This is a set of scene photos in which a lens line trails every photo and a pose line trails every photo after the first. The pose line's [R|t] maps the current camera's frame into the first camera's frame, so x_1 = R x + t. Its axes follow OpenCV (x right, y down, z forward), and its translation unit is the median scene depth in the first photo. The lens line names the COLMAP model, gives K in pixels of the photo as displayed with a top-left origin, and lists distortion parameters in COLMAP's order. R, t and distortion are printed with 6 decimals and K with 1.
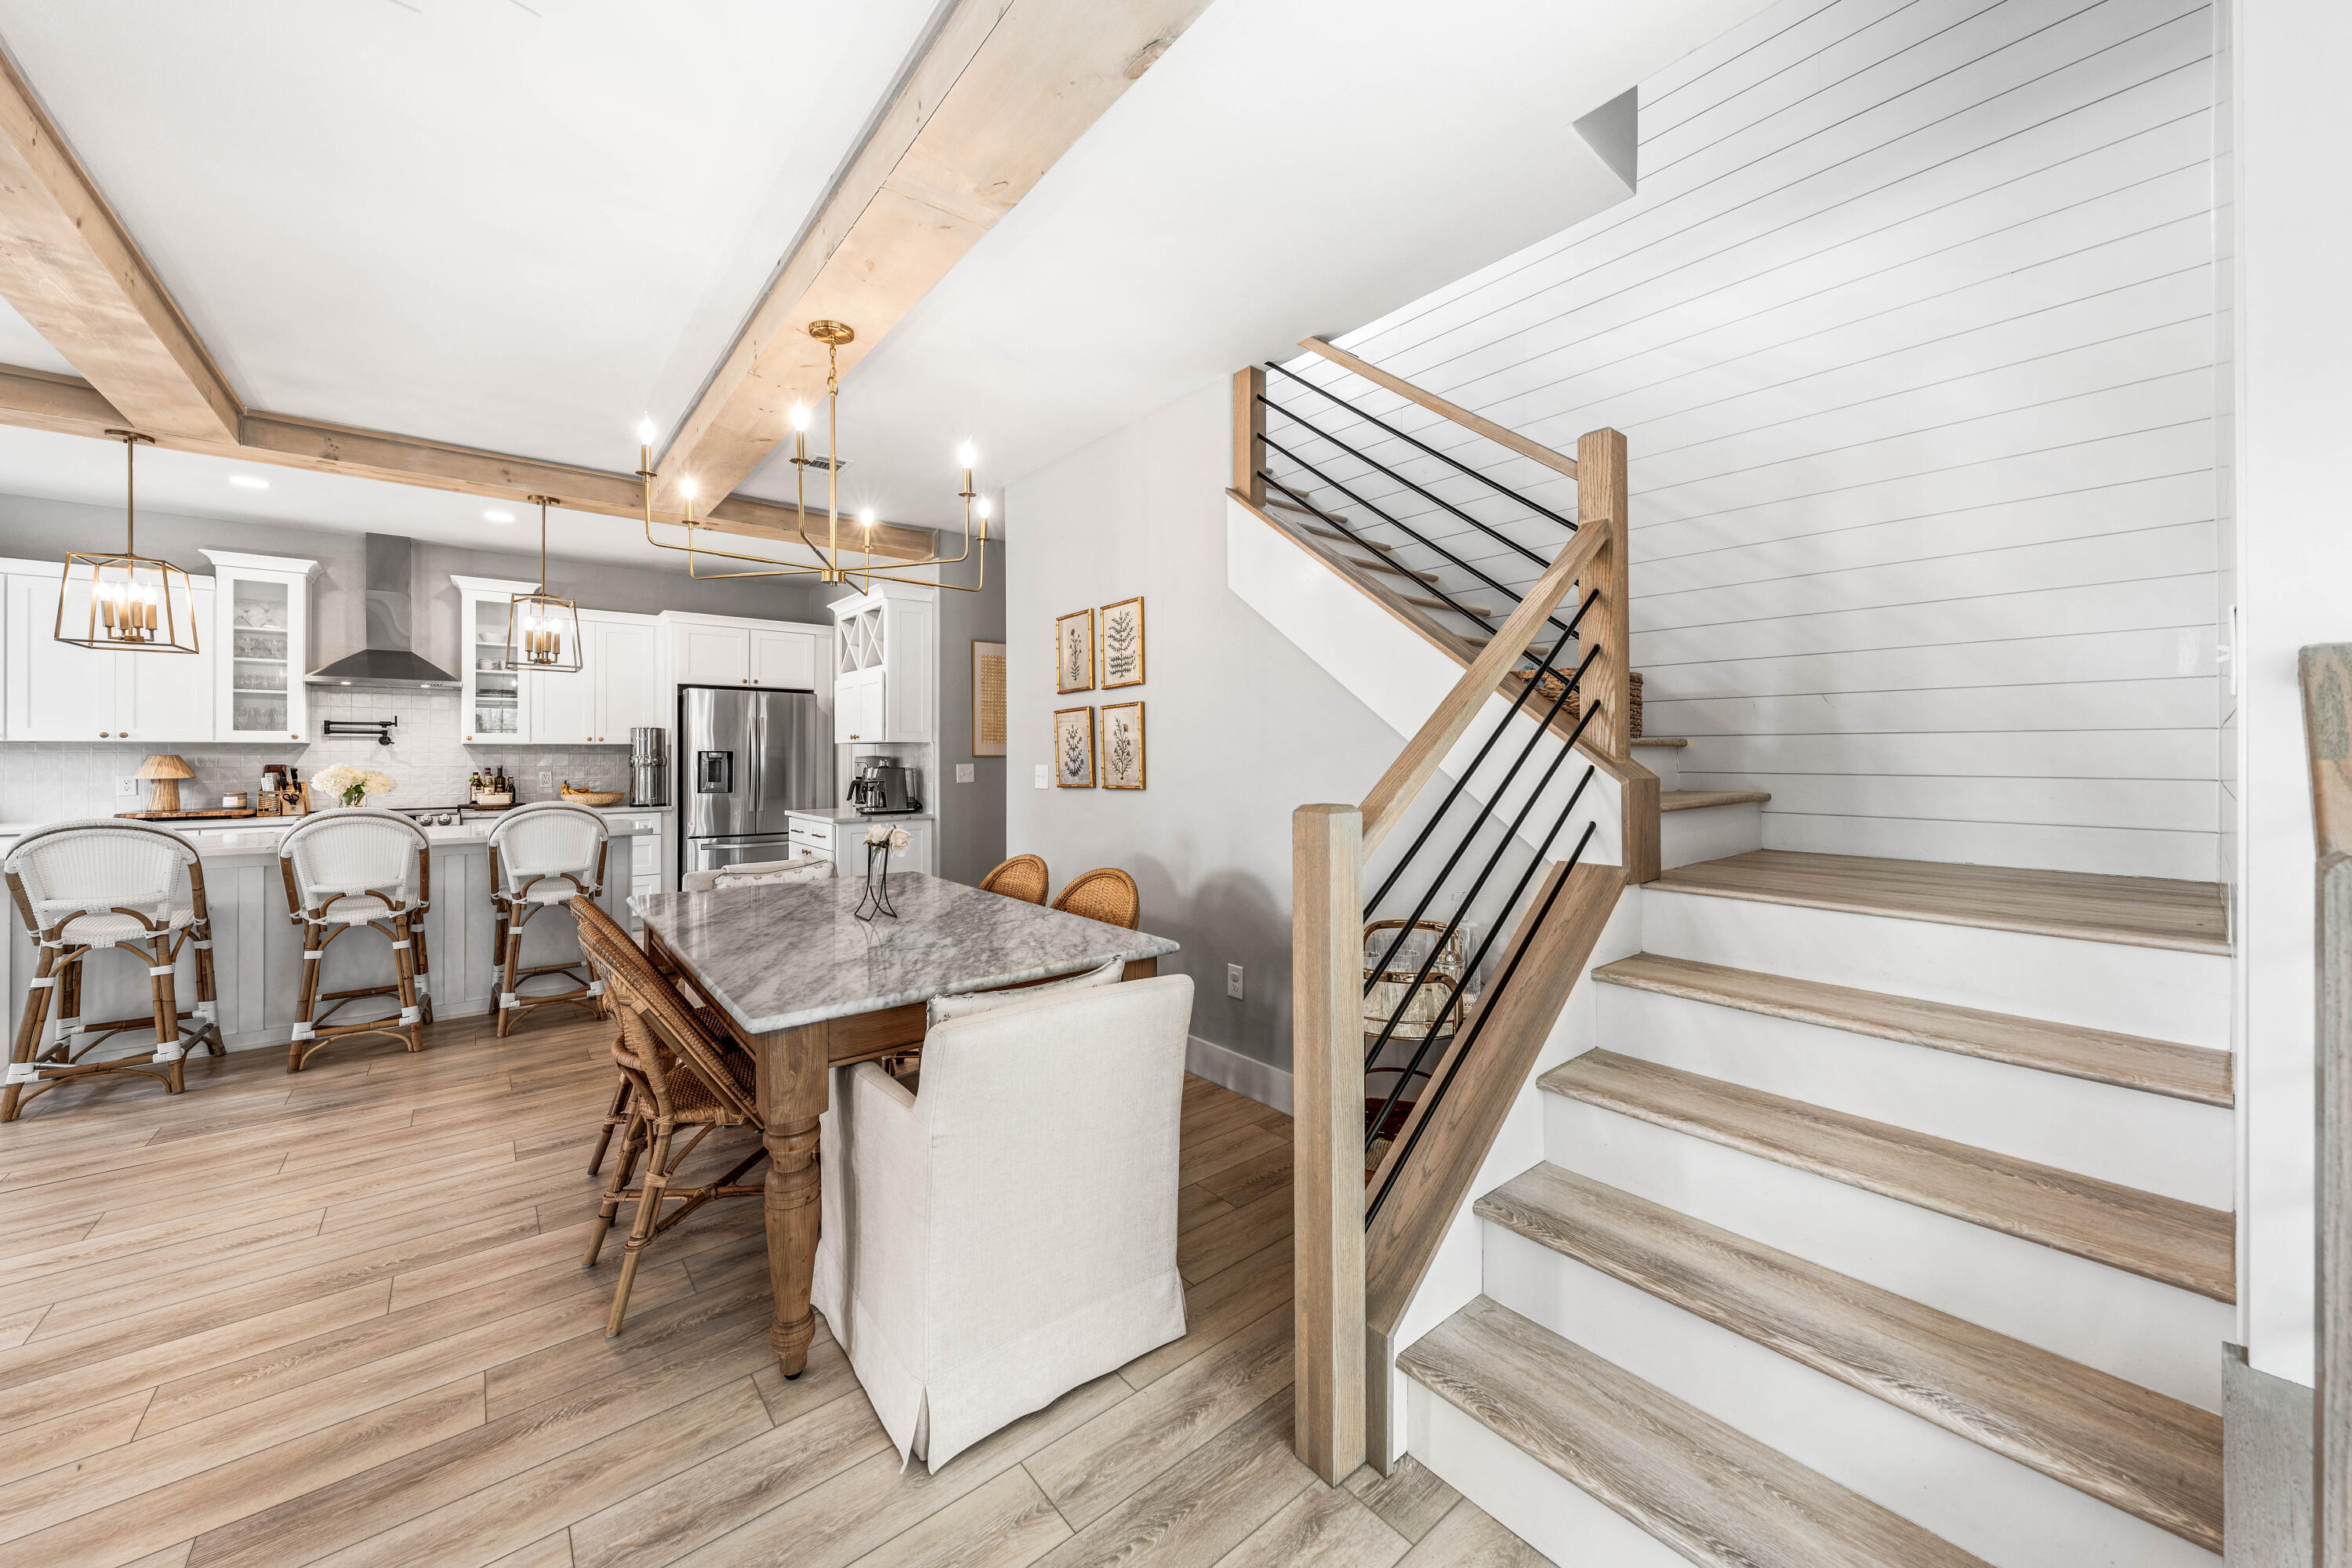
lens RADIAL K [[802.2, 0, 1123.9], [0, 802.2, 750.1], [0, 0, 1]] dist [-0.000665, 0.000184]
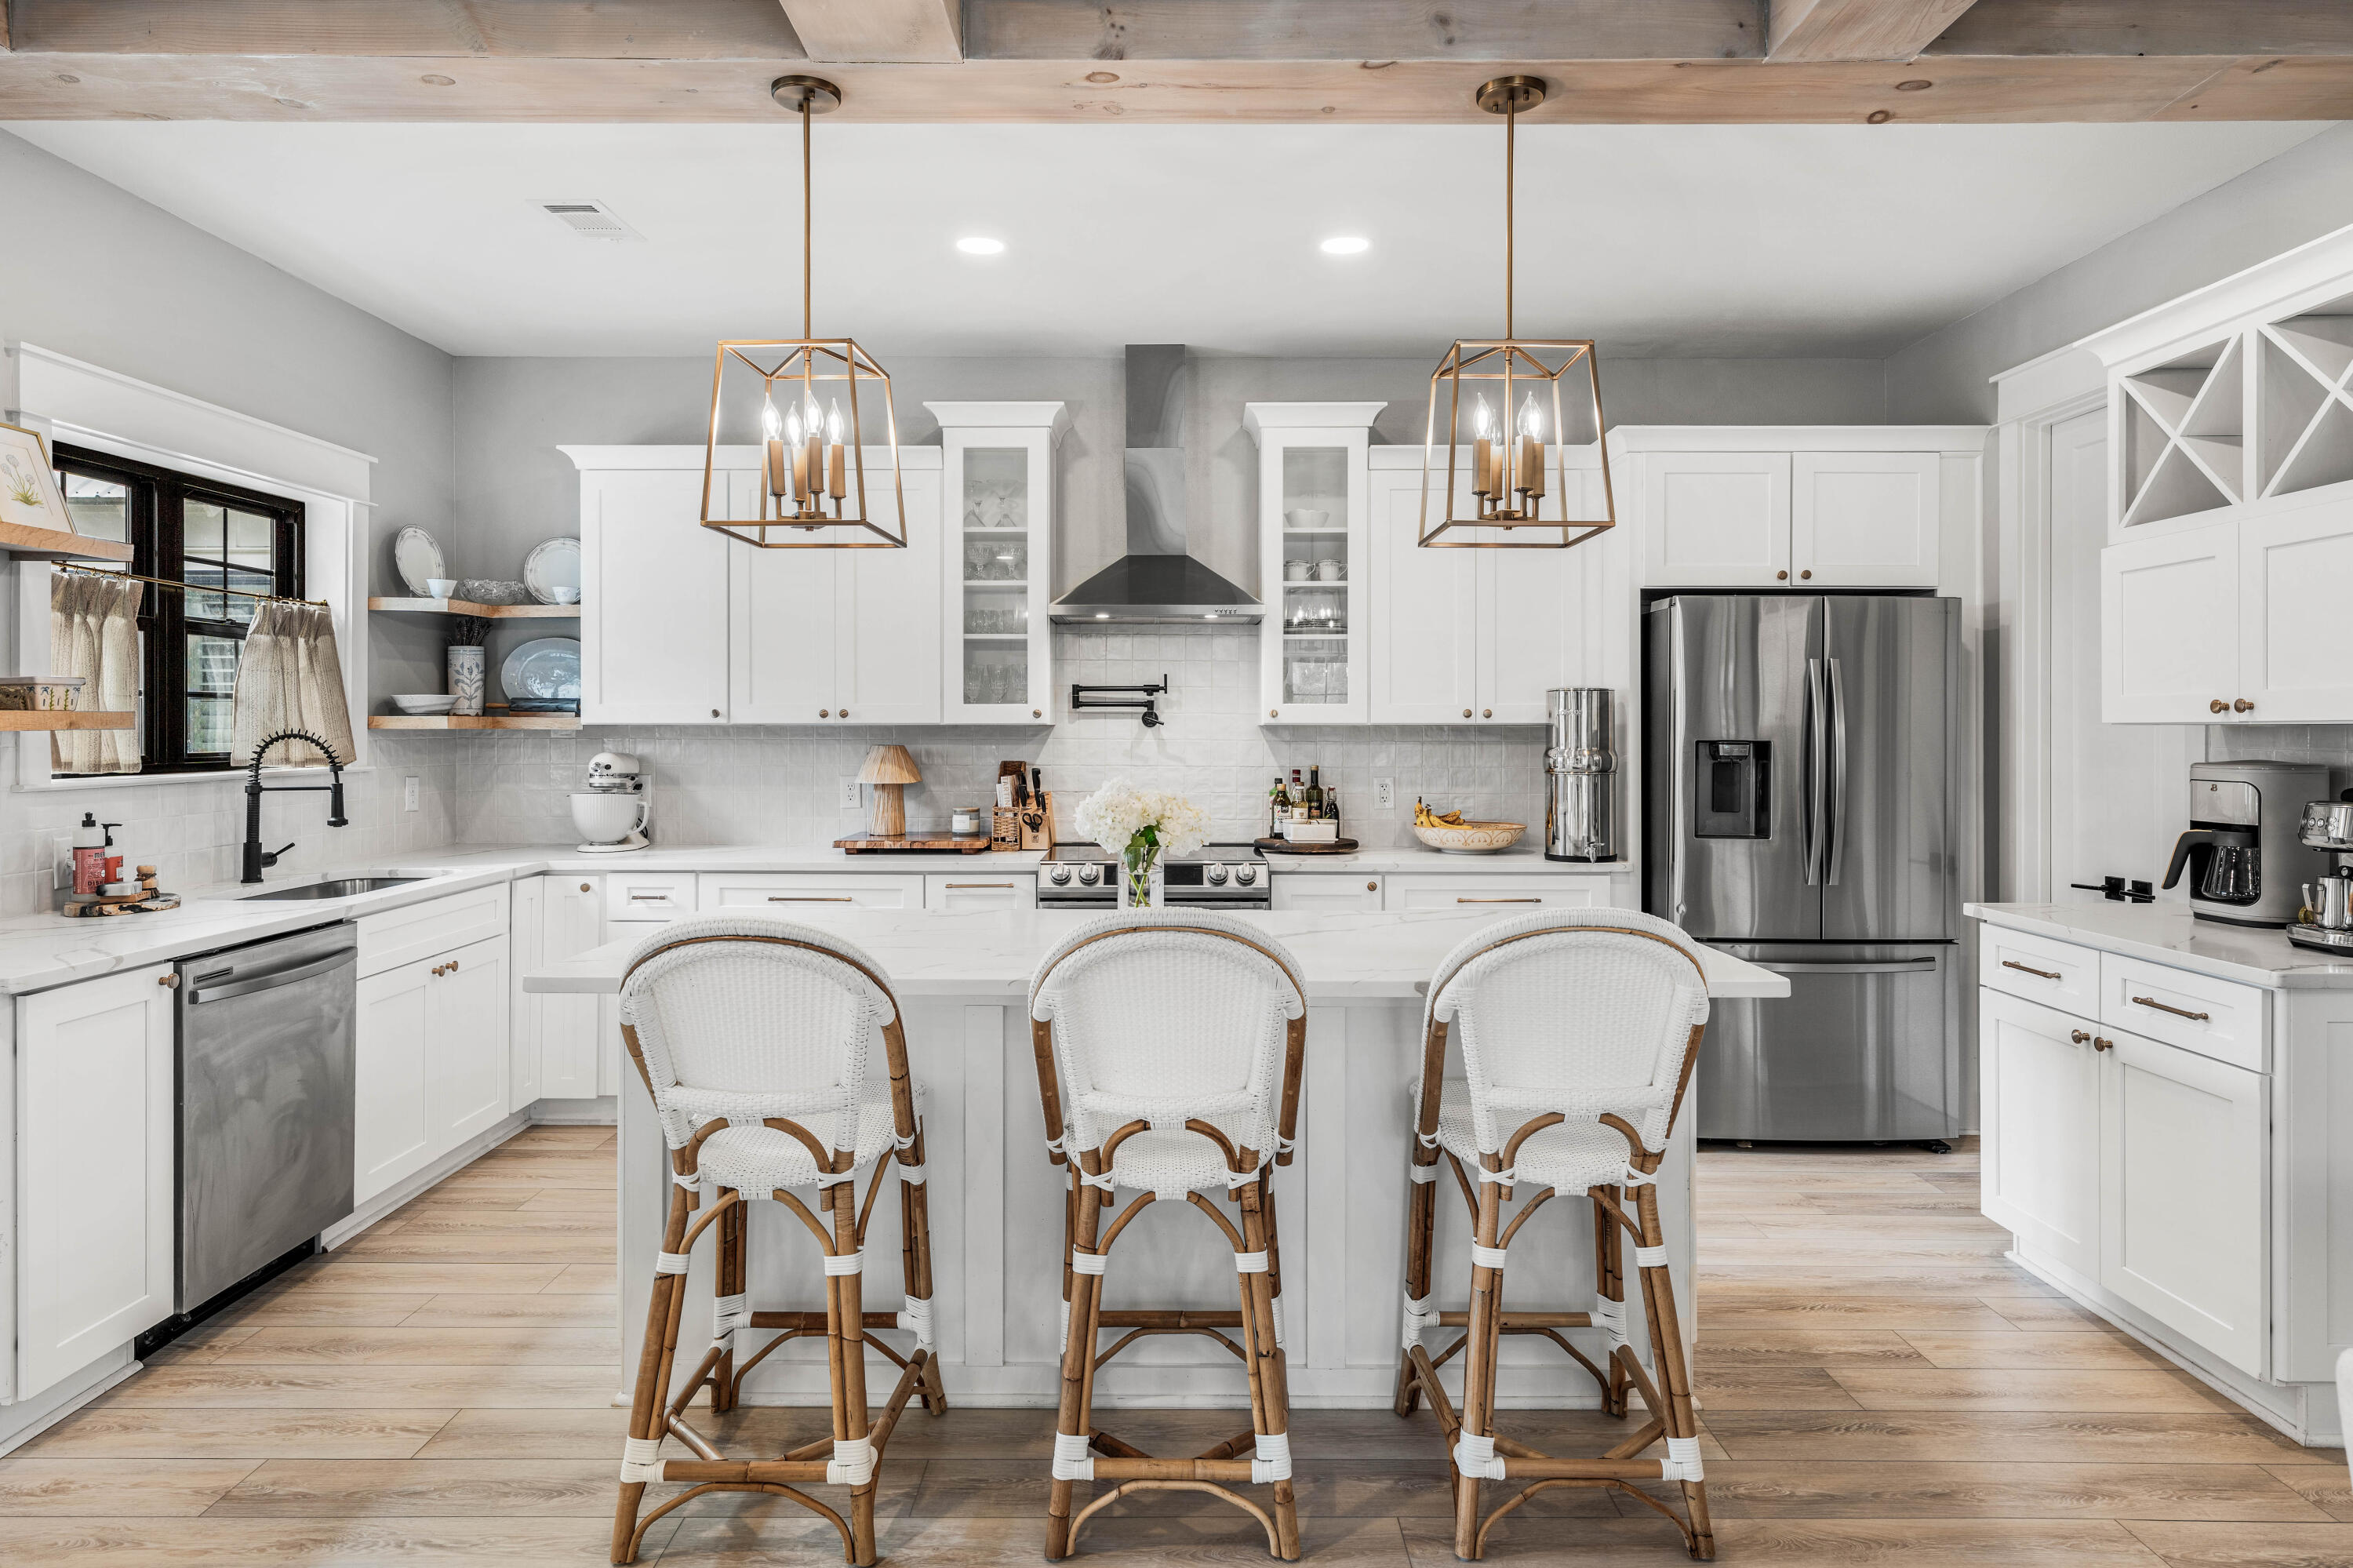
lens RADIAL K [[1344.1, 0, 1230.1], [0, 1344.1, 734.1], [0, 0, 1]] dist [-0.019393, -0.002758]
pose [[0.796815, 0.003907, -0.604210, -0.348893], [0.001962, 0.999957, 0.009054, -0.010726], [0.604220, -0.008399, 0.796774, 0.323020]]
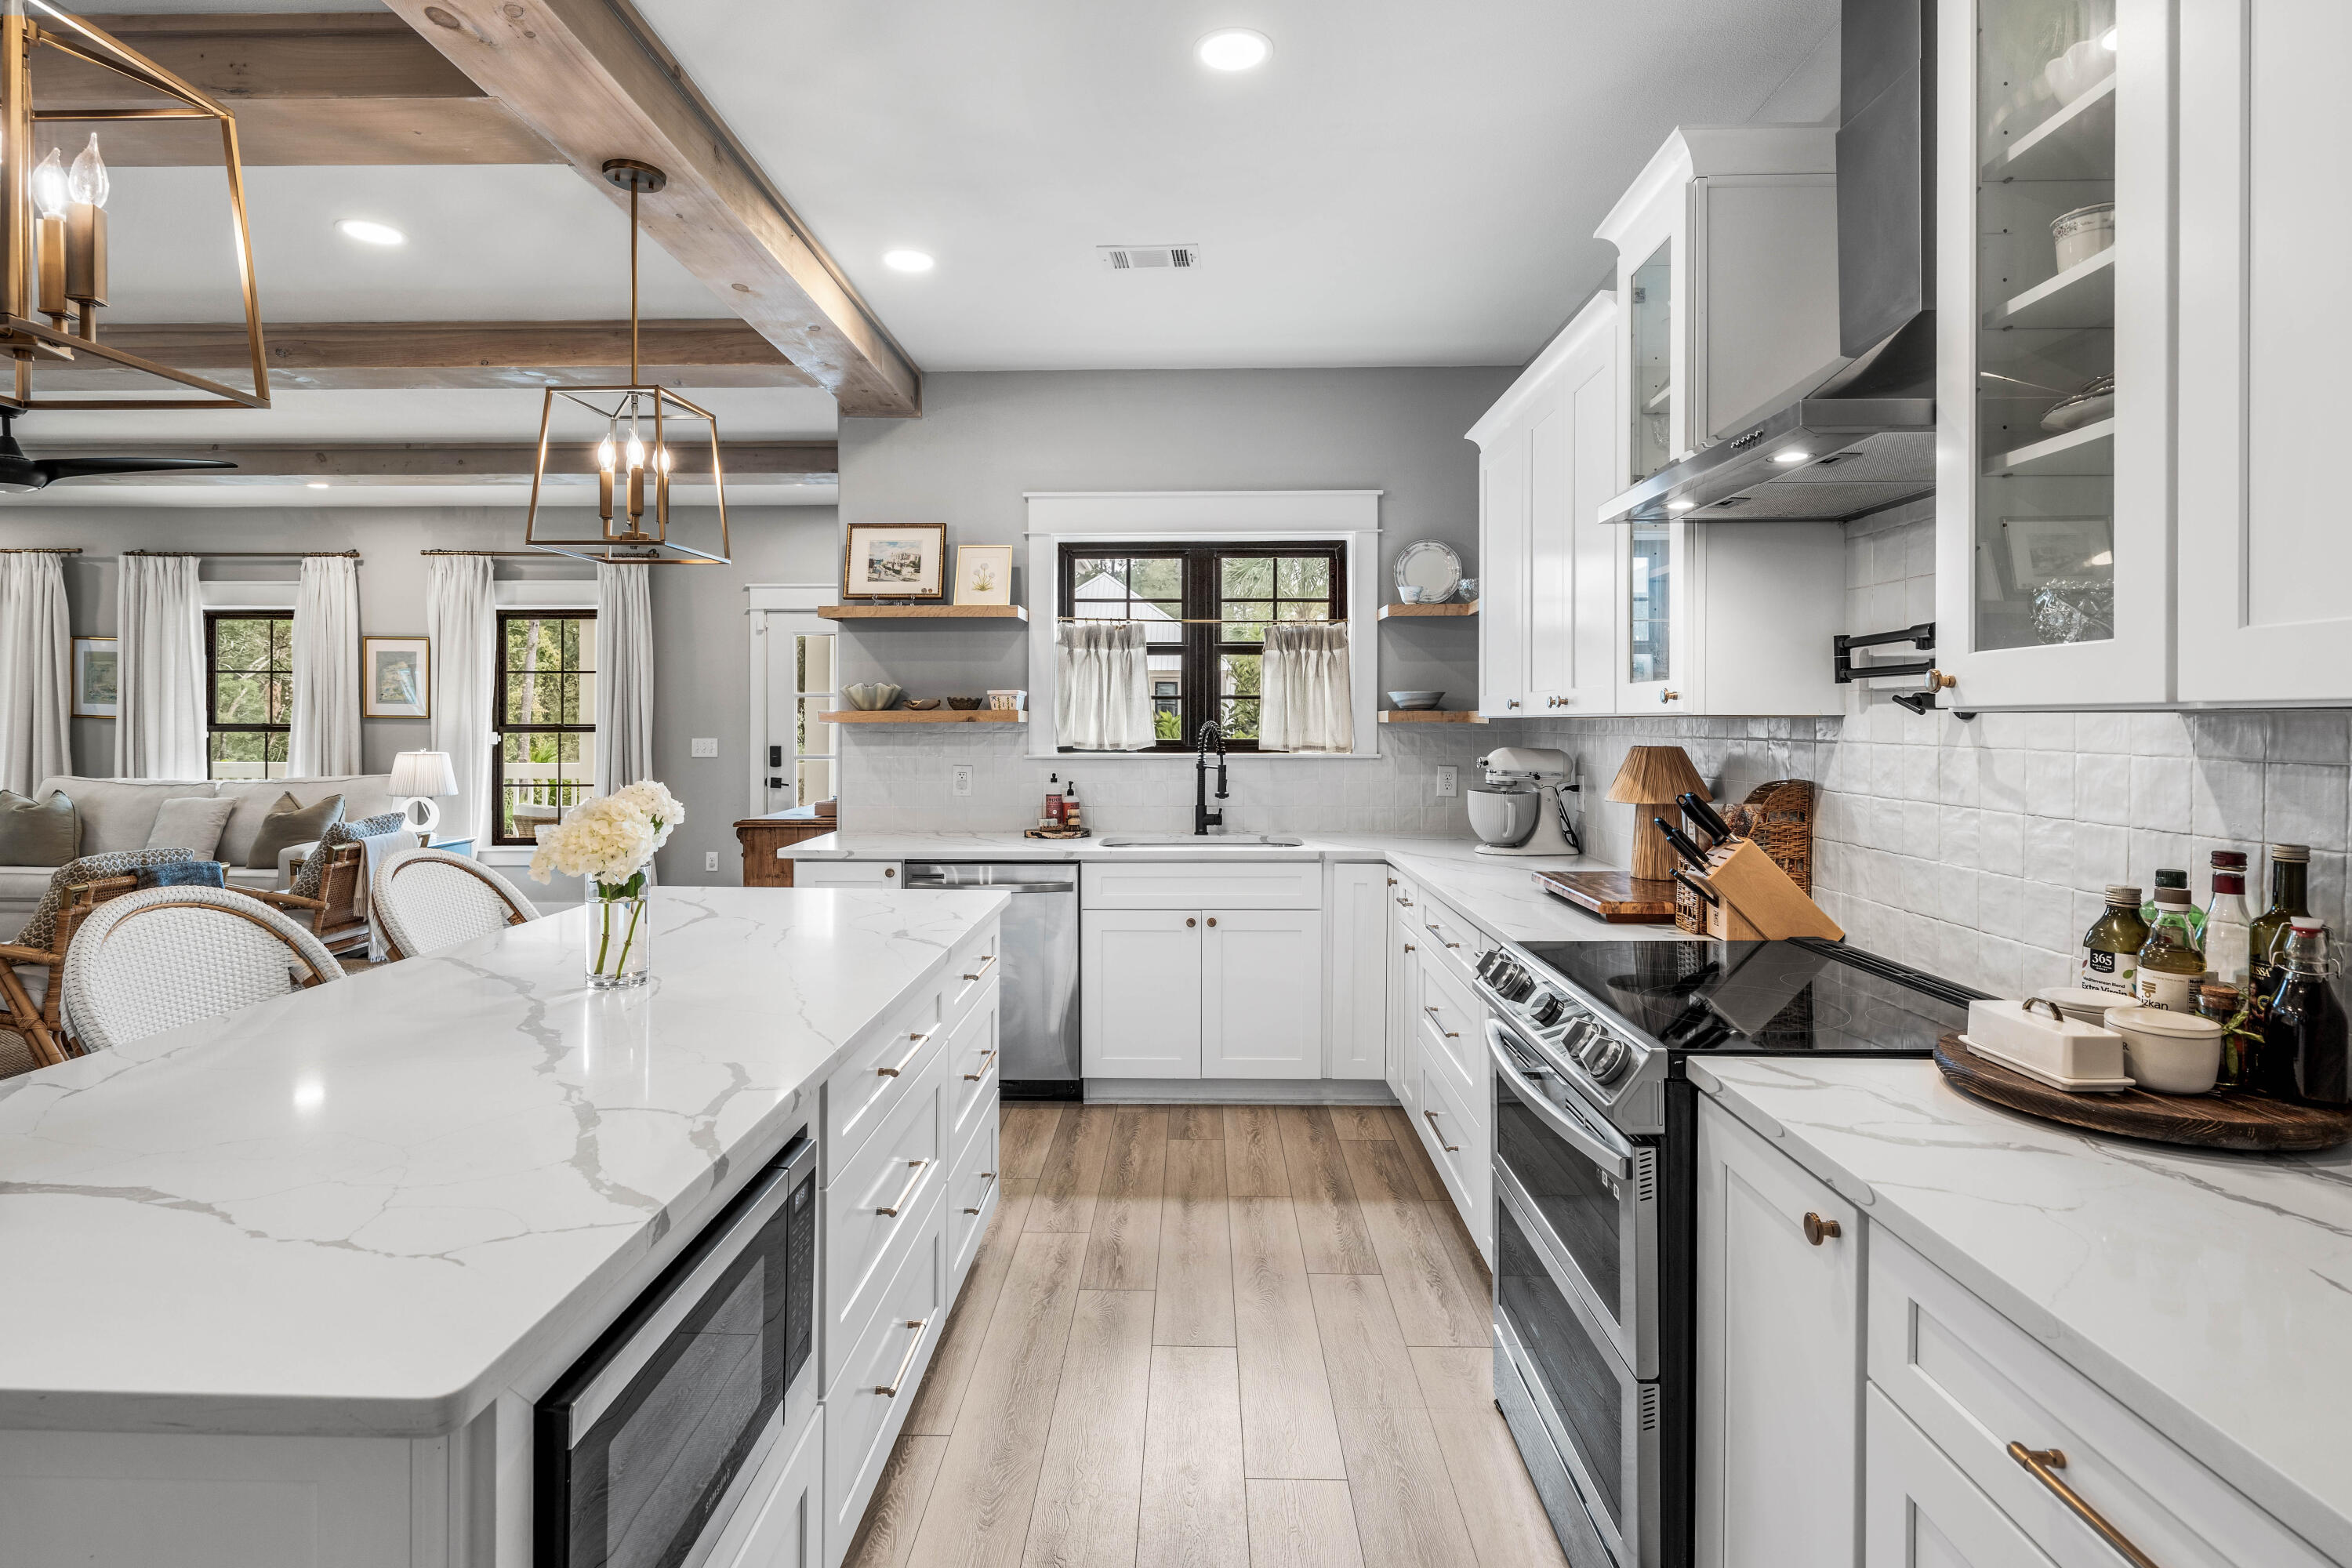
lens RADIAL K [[1185.1, 0, 1173.8], [0, 1185.1, 711.3], [0, 0, 1]] dist [0.002147, -0.000351]
pose [[-0.659222, -0.007824, -0.751908, -0.540177], [0.001305, 0.999932, -0.011549, -0.005415], [0.751948, -0.008595, -0.659167, 1.168587]]
